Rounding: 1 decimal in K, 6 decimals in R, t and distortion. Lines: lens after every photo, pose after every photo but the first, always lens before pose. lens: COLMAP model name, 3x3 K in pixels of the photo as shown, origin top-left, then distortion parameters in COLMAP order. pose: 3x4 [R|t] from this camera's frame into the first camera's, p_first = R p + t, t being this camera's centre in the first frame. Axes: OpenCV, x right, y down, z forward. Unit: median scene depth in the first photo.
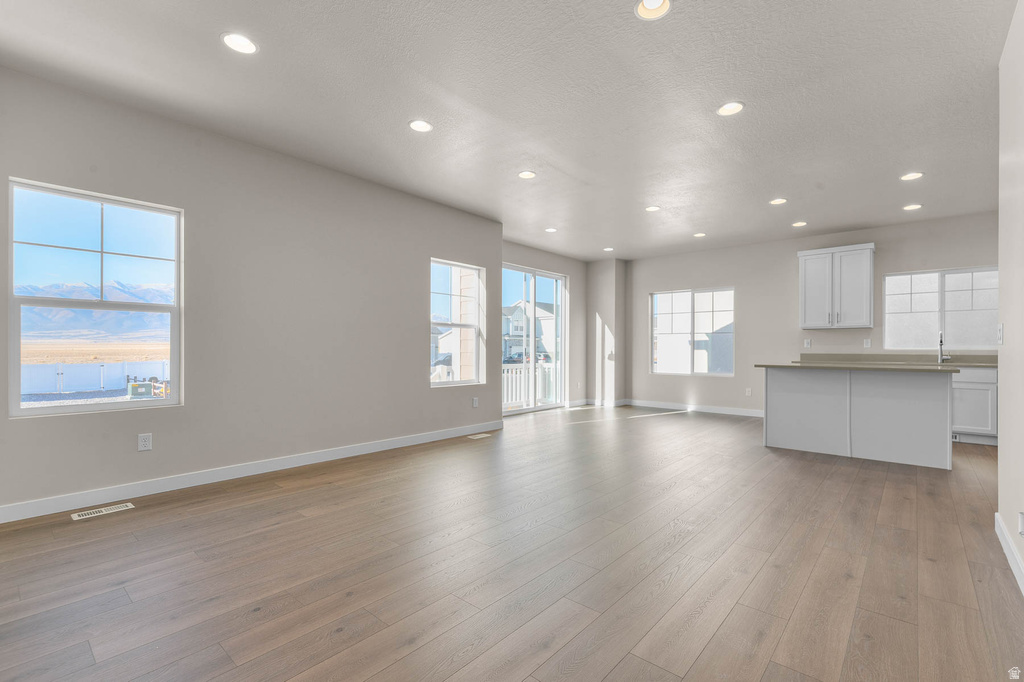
lens RADIAL K [[455.4, 0, 532.8], [0, 455.4, 347.0], [0, 0, 1]] dist [0.012206, 0.000075]
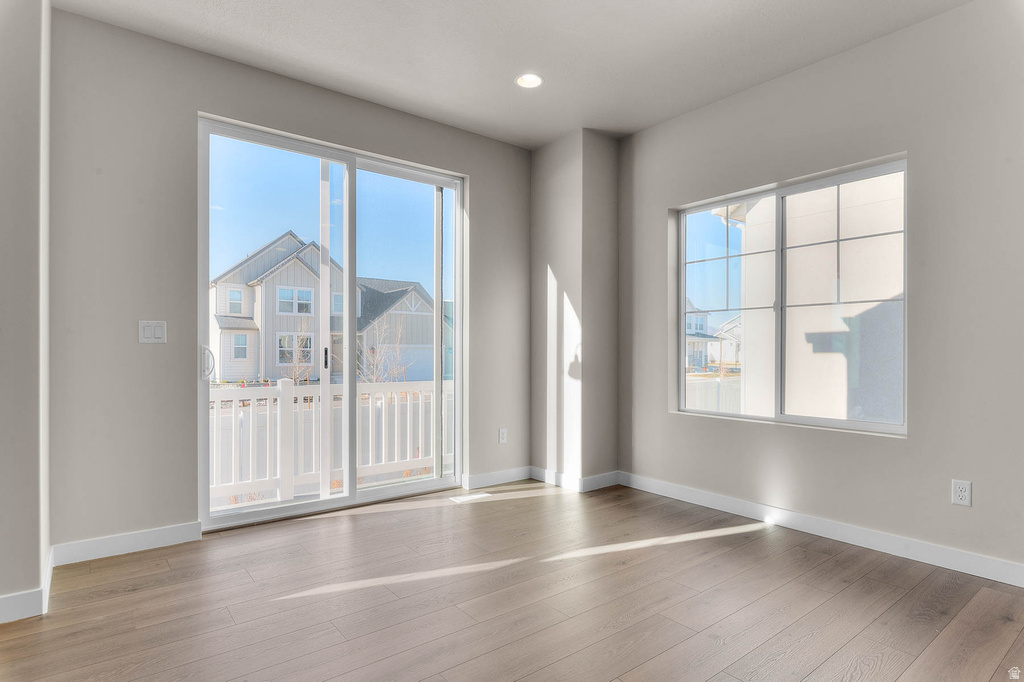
lens RADIAL K [[557.8, 0, 519.4], [0, 557.8, 342.9], [0, 0, 1]] dist [0.001259, -0.001374]
pose [[0.981743, -0.001632, -0.190207, 0.220872], [0.000524, 0.999983, -0.005877, 0.000423], [0.190213, 0.005670, 0.981727, 0.501978]]
